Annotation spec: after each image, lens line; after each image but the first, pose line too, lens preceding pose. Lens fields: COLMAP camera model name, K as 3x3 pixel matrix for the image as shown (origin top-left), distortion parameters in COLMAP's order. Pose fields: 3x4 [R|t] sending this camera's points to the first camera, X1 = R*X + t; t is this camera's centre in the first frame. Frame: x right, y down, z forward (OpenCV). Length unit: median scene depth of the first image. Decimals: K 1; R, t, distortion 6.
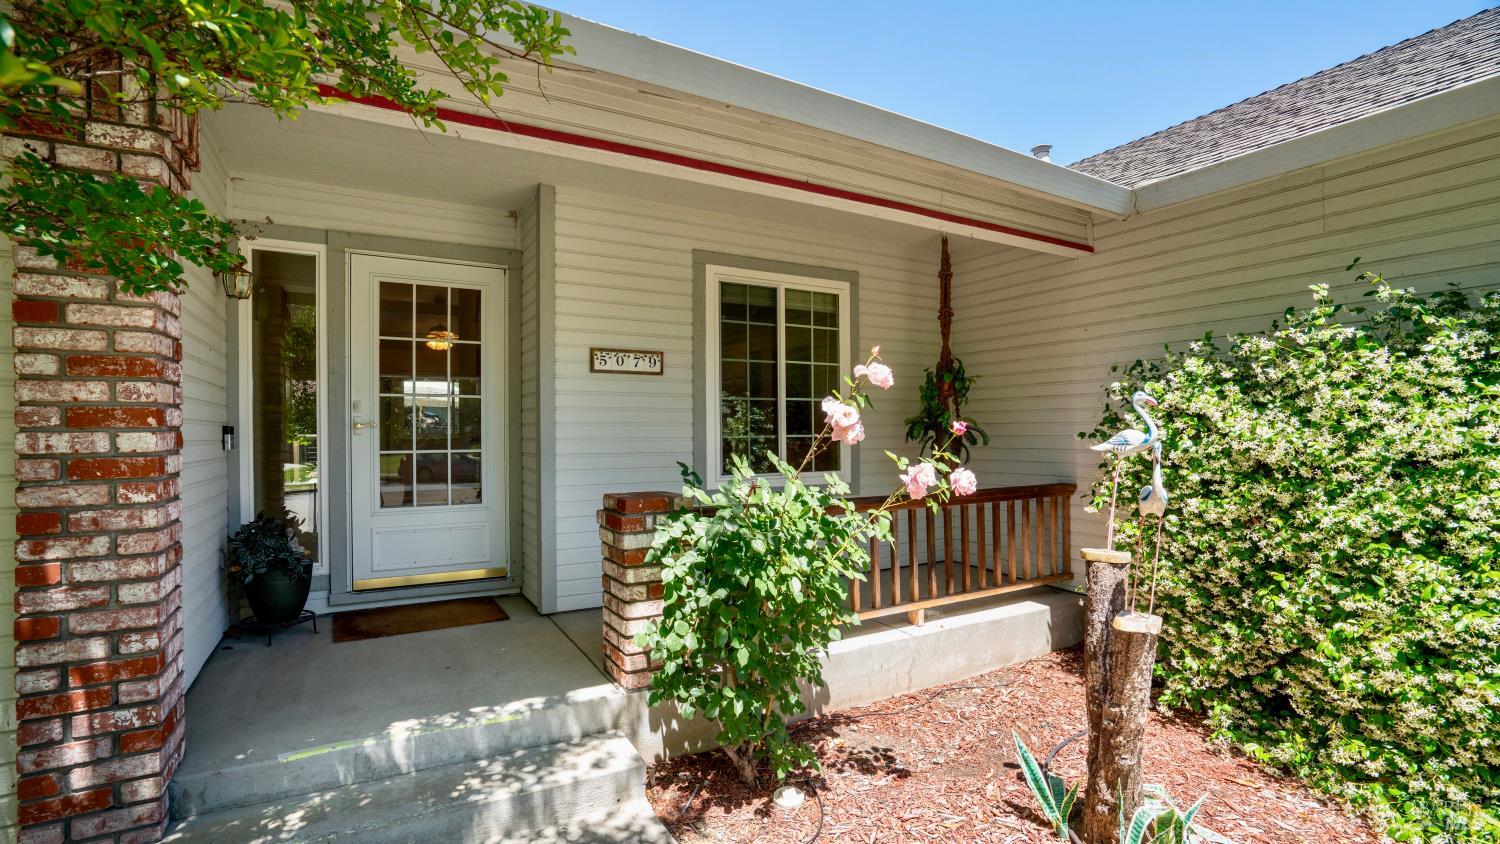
lens RADIAL K [[682.8, 0, 751.3], [0, 682.8, 427.7], [0, 0, 1]] dist [-0.048215, 0.017262]
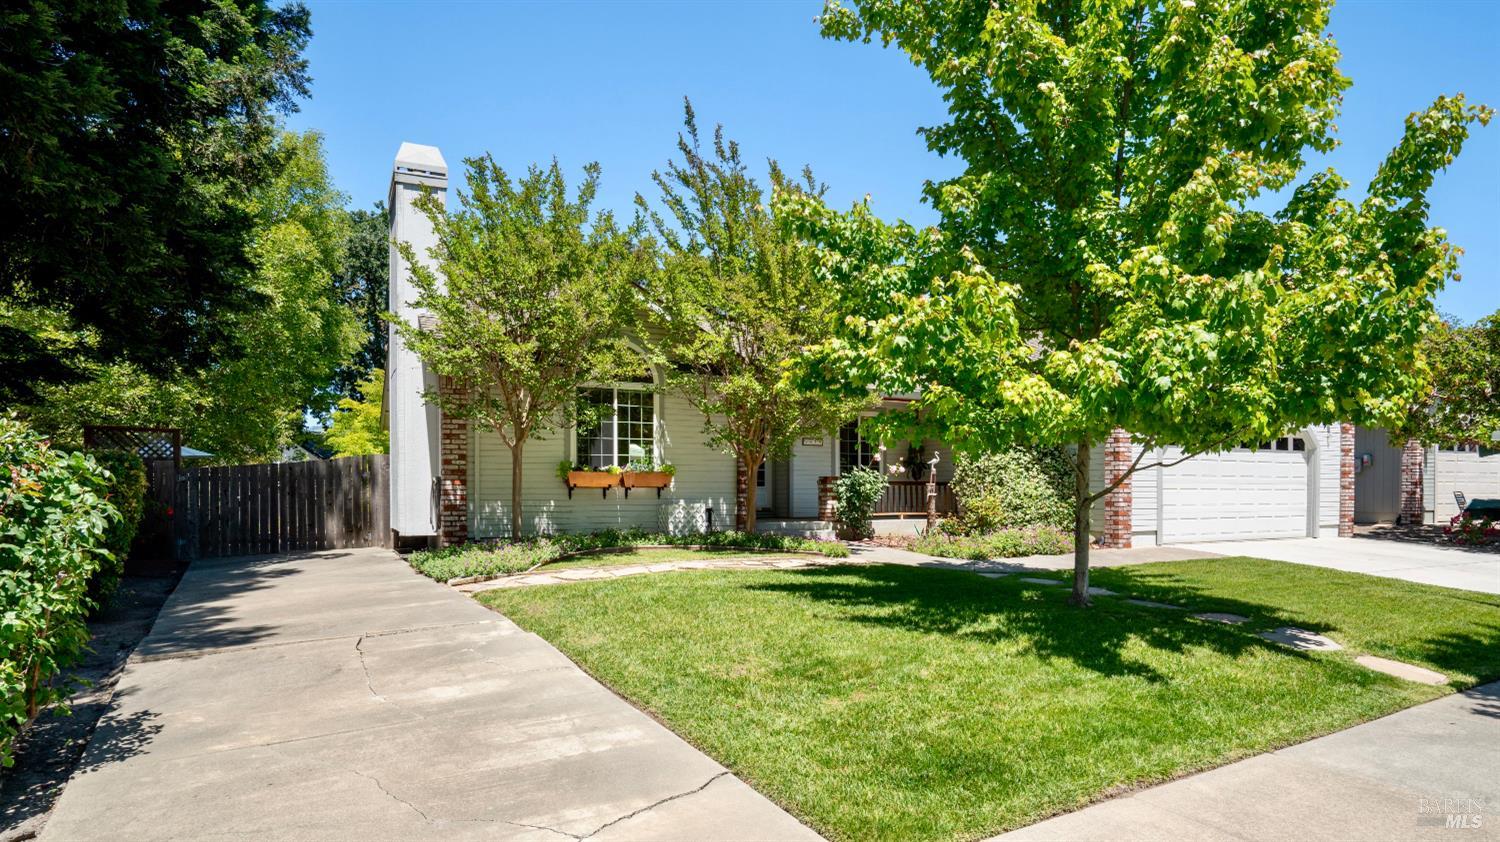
lens RADIAL K [[755.9, 0, 750.0], [0, 755.9, 421.0], [0, 0, 1]] dist [0.001410, 0.000668]
pose [[0.998758, -0.001063, -0.049821, -0.441597], [-0.003297, 0.996171, -0.087363, 0.180153], [0.049723, 0.087419, 0.994930, -3.880856]]
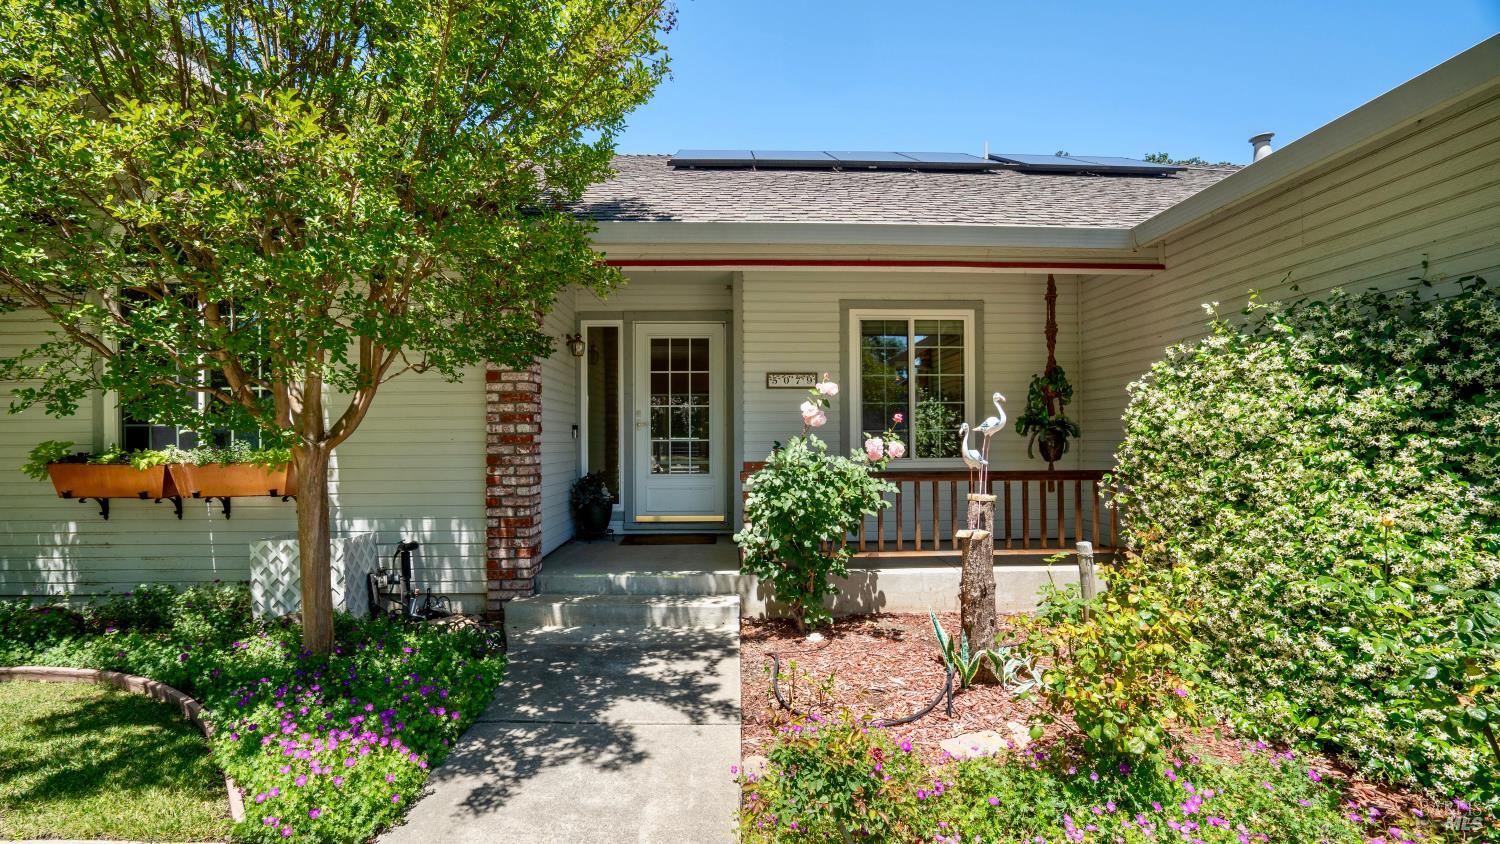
lens RADIAL K [[659.0, 0, 750.0], [0, 659.0, 422.0], [0, 0, 1]] dist [-0.043999, 0.015767]
pose [[0.888314, -0.012852, -0.459057, 0.621537], [0.004434, 0.999802, -0.019410, 0.033834], [0.459215, 0.015206, 0.888195, -0.508824]]
